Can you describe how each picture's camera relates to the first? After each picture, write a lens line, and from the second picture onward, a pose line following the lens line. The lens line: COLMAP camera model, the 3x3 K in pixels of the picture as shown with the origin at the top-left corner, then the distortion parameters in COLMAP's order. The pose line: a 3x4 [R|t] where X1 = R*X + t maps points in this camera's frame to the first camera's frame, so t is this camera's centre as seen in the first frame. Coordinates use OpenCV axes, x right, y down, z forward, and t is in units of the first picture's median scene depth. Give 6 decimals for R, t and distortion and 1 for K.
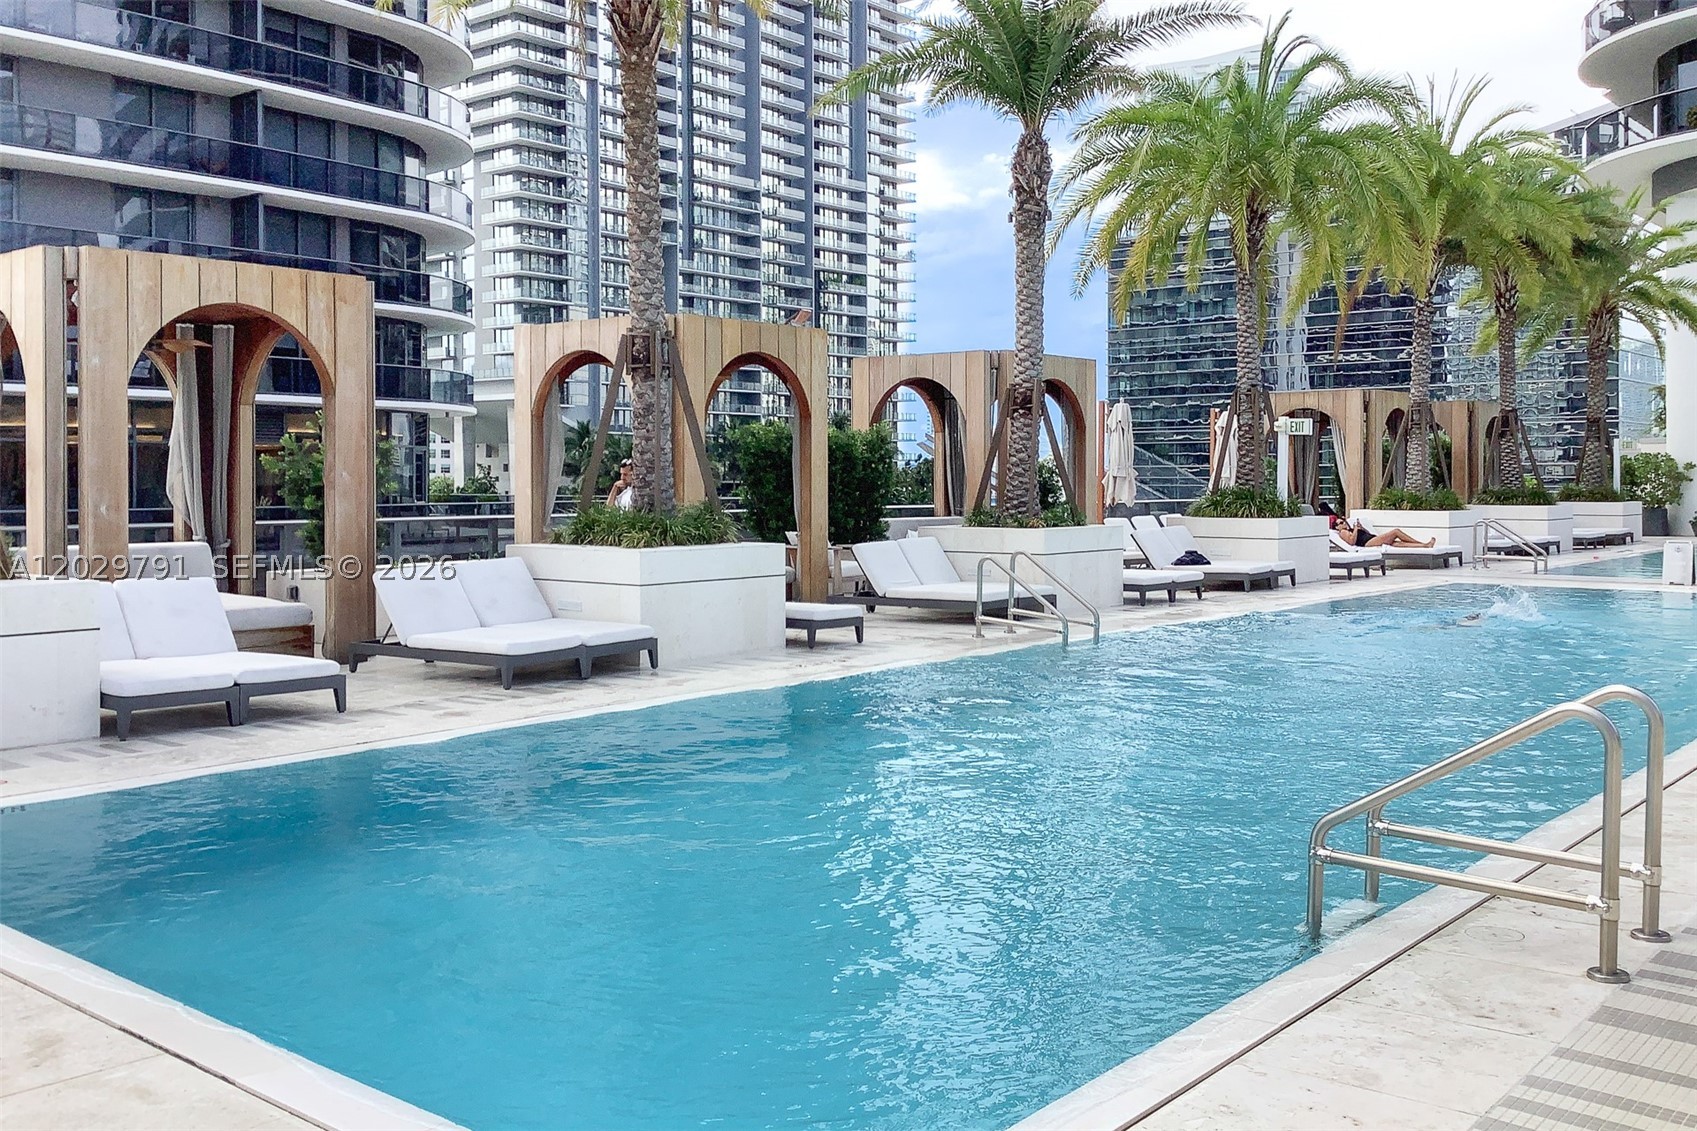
lens RADIAL K [[1551.5, 0, 848.0], [0, 1551.5, 458.5], [0, 0, 1]] dist [0.107248, -0.189636]
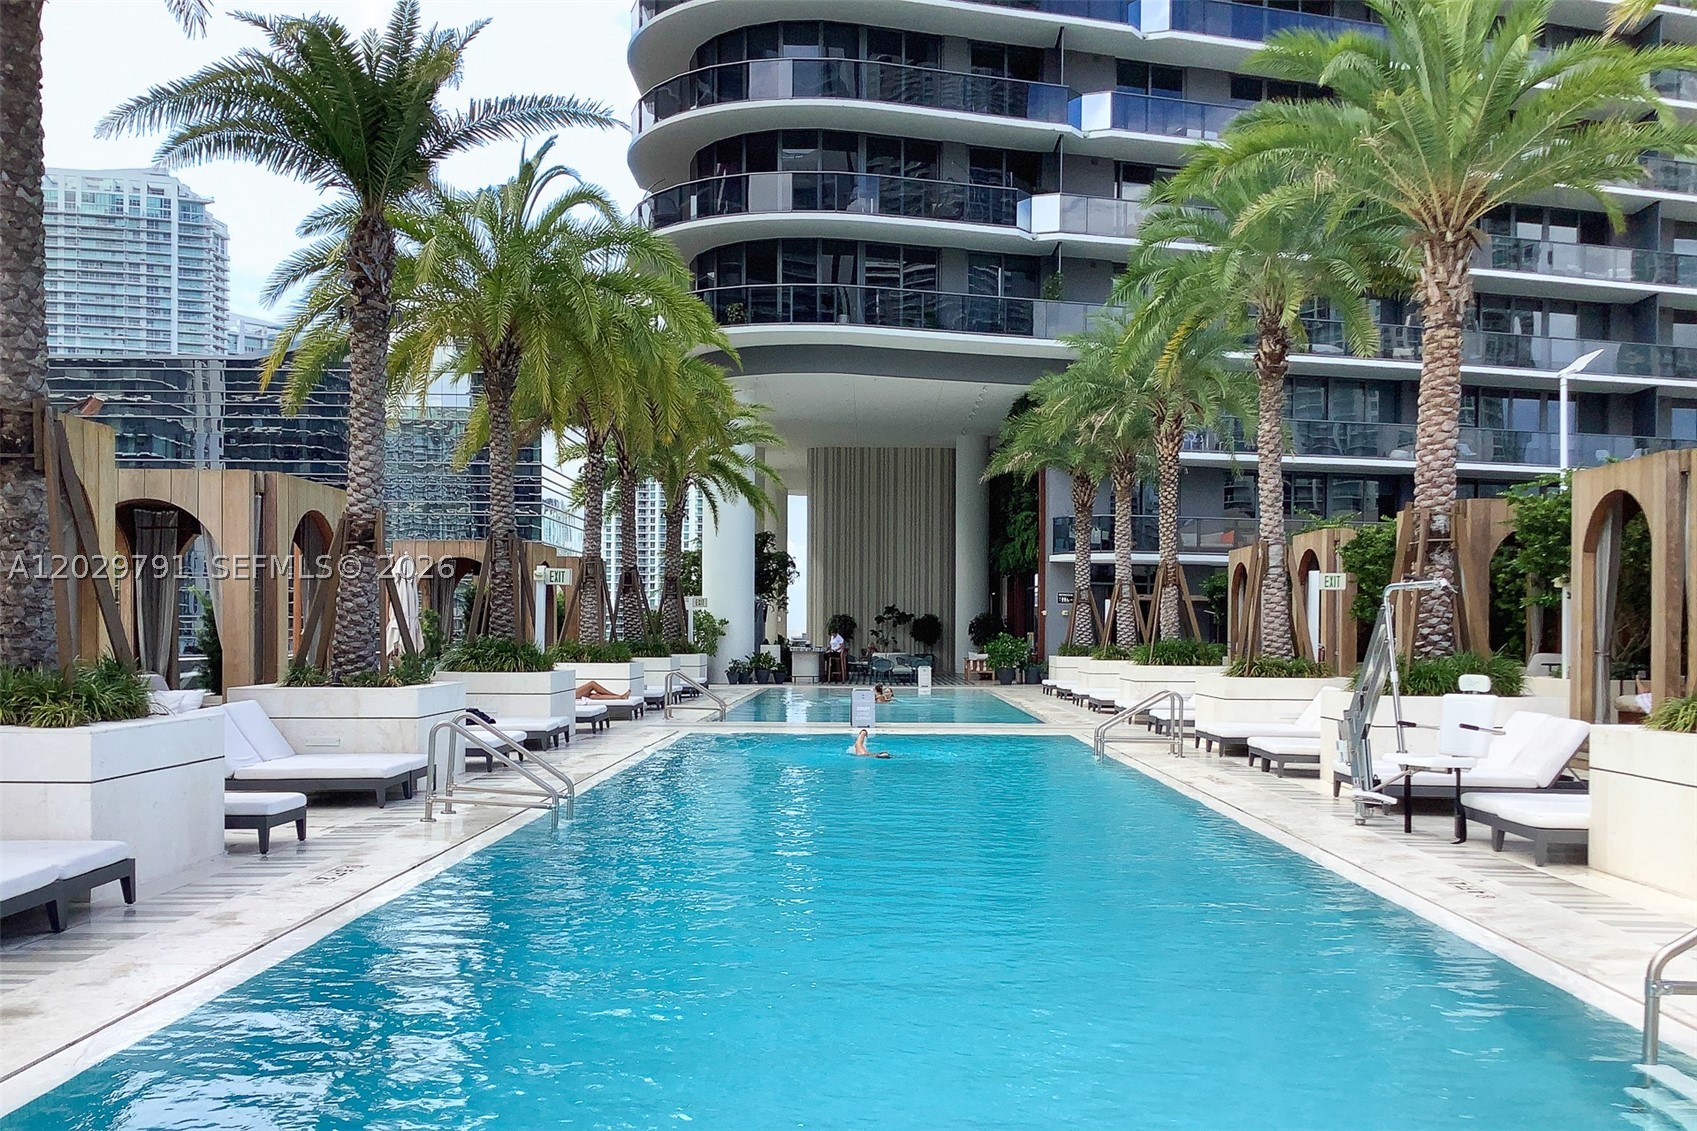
lens RADIAL K [[1529.7, 0, 850.2], [0, 1529.7, 668.4], [0, 0, 1]] dist [0.096718, -0.197279]
pose [[0.777926, -0.005158, 0.628335, -0.205028], [-0.019004, 0.999316, 0.031732, 0.003183], [-0.628069, -0.036626, 0.777295, 0.186472]]
